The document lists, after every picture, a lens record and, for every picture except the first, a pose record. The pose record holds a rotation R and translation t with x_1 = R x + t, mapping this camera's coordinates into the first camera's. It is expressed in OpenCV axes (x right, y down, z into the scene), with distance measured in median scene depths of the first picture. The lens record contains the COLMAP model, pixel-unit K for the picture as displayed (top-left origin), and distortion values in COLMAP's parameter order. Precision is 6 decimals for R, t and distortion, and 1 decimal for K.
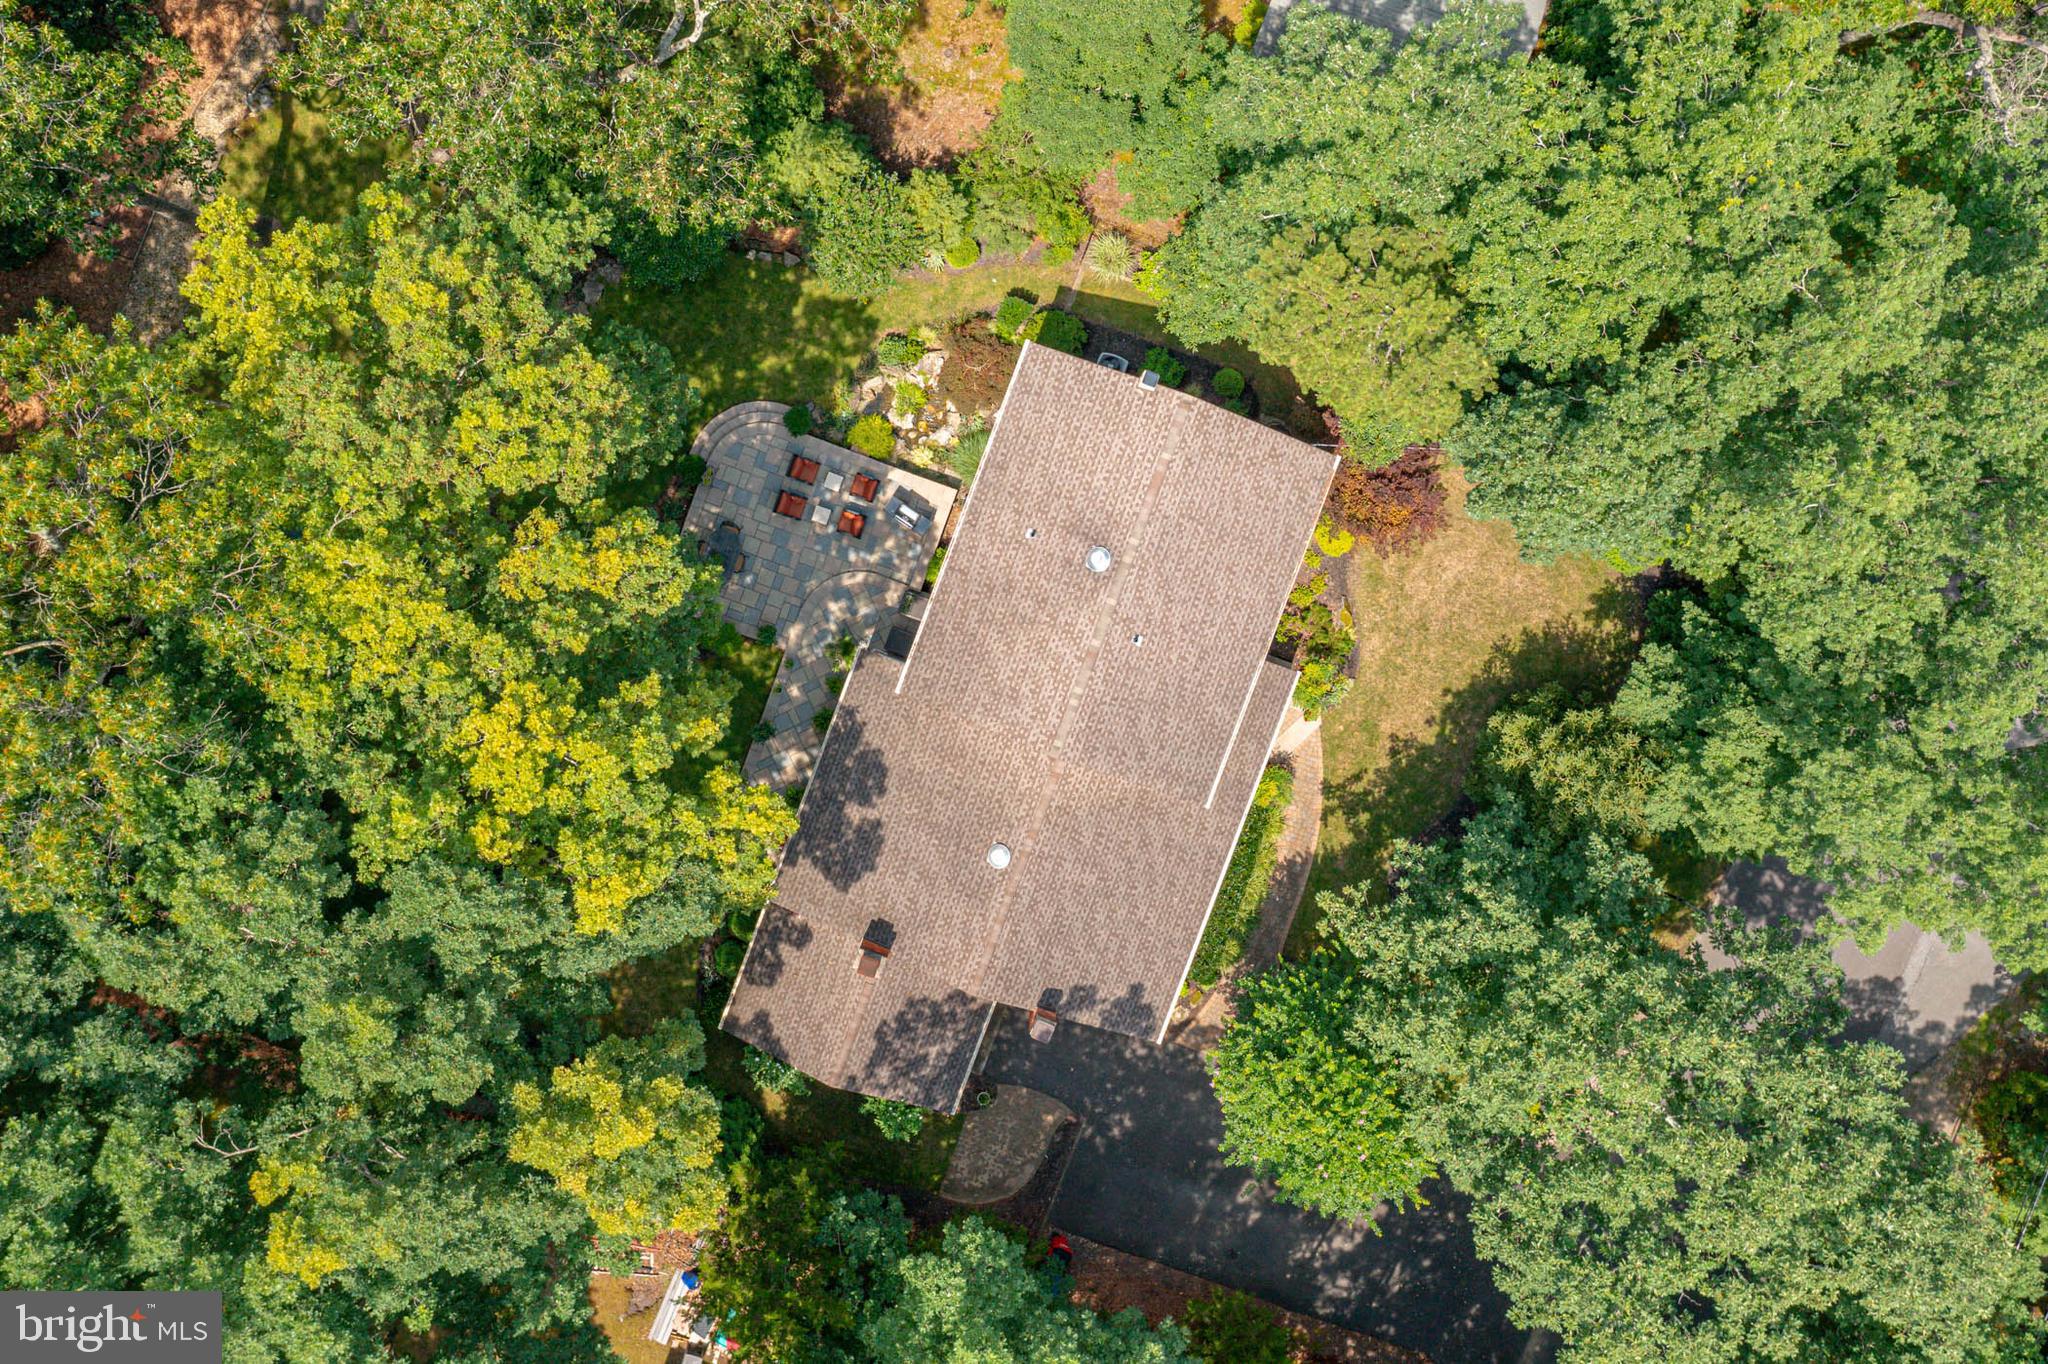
lens RADIAL K [[1921.3, 0, 1018.7], [0, 1921.3, 538.9], [0, 0, 1]] dist [-0.000046, 0.000000]
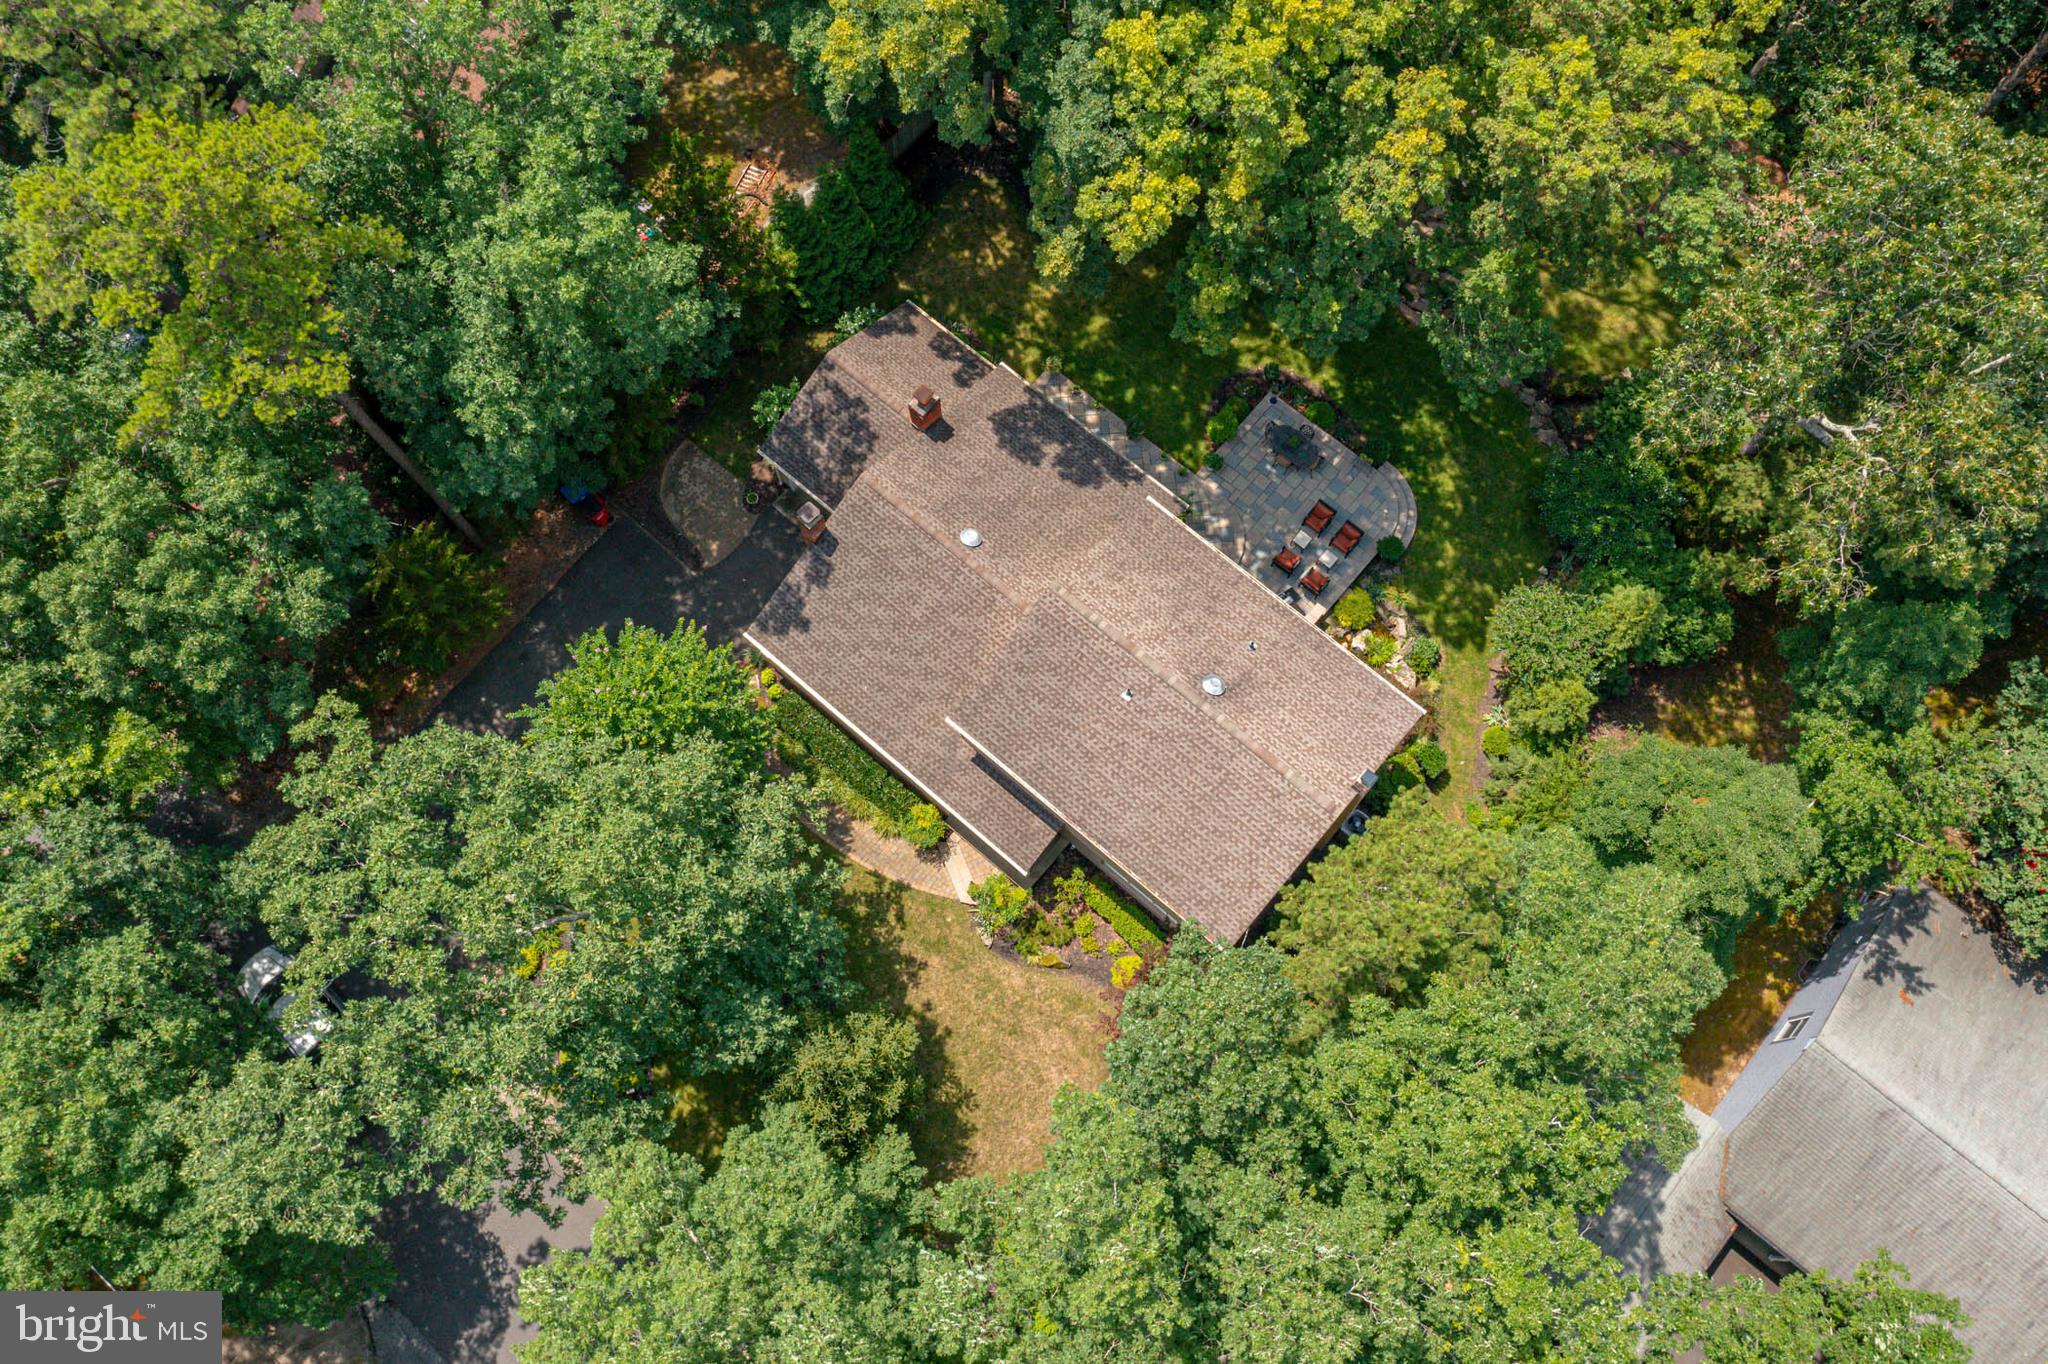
lens RADIAL K [[1636.8, 0, 1029.6], [0, 1636.8, 672.4], [0, 0, 1]] dist [0.009078, -0.010969]
pose [[-0.348480, 0.894859, -0.278908, 0.312515], [-0.937297, -0.334578, 0.097628, 0.019421], [-0.005953, 0.295441, 0.955342, 0.141920]]
